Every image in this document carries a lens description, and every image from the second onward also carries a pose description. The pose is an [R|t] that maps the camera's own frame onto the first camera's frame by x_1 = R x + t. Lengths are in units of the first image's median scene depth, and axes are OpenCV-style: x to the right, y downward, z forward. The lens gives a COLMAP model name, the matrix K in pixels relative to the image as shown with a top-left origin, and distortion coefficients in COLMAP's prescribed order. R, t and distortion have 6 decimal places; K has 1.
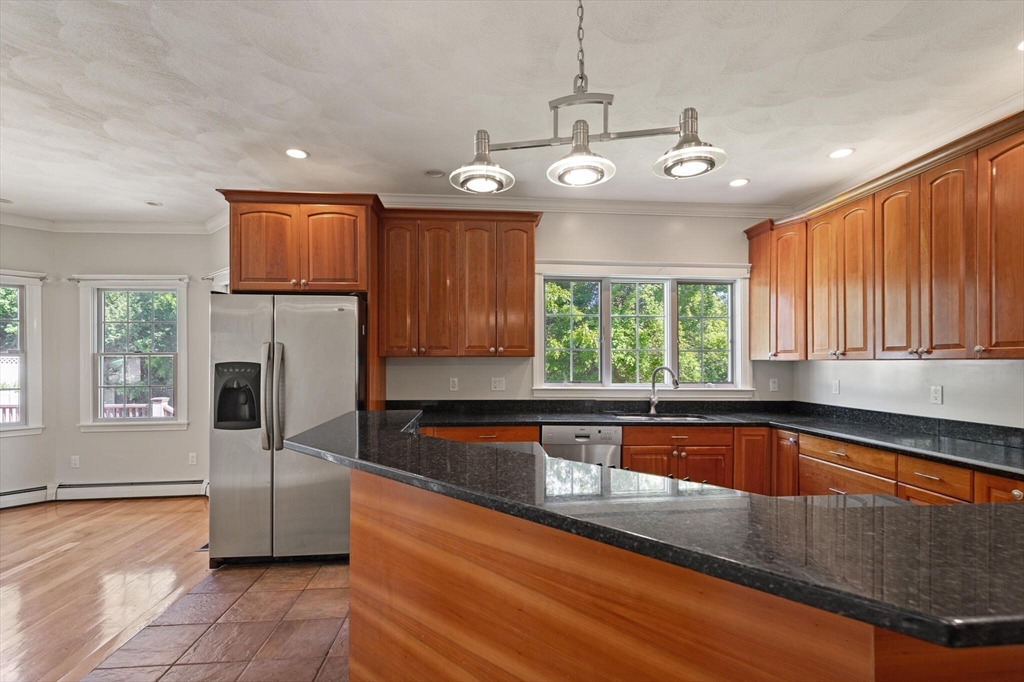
lens RADIAL K [[473.5, 0, 520.8], [0, 473.5, 358.0], [0, 0, 1]] dist [0.005768, -0.000346]
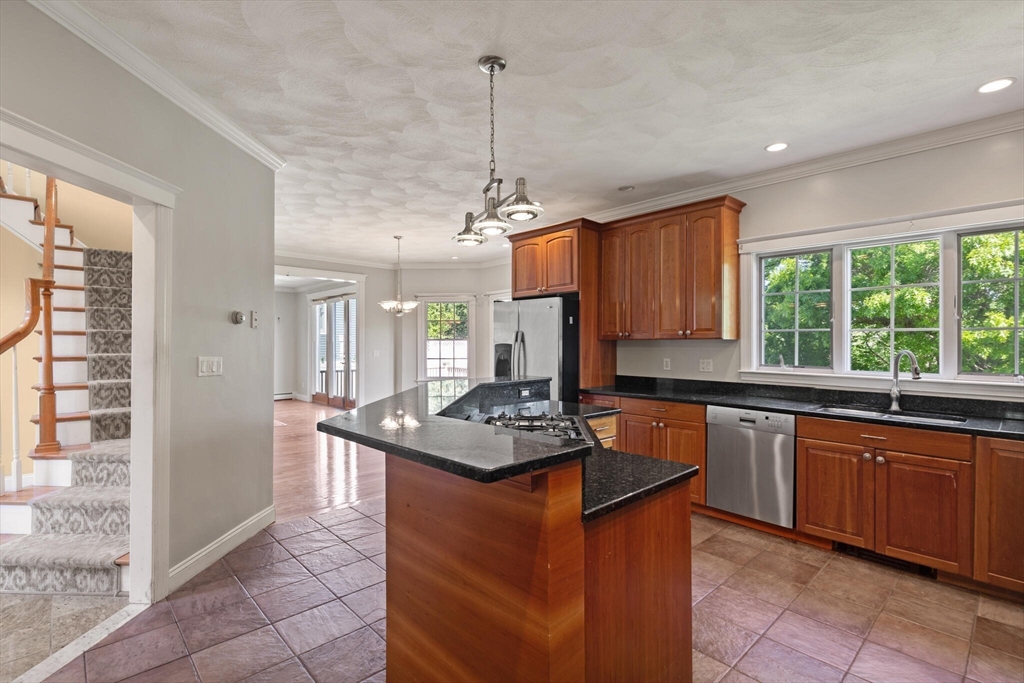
lens RADIAL K [[473.5, 0, 502.9], [0, 473.5, 341.8], [0, 0, 1]] dist [0.005768, -0.000346]
pose [[0.617137, -0.001975, -0.786853, 0.579603], [0.003602, 0.999993, 0.000315, 0.001621], [0.786847, -0.003029, 0.617140, 0.003764]]
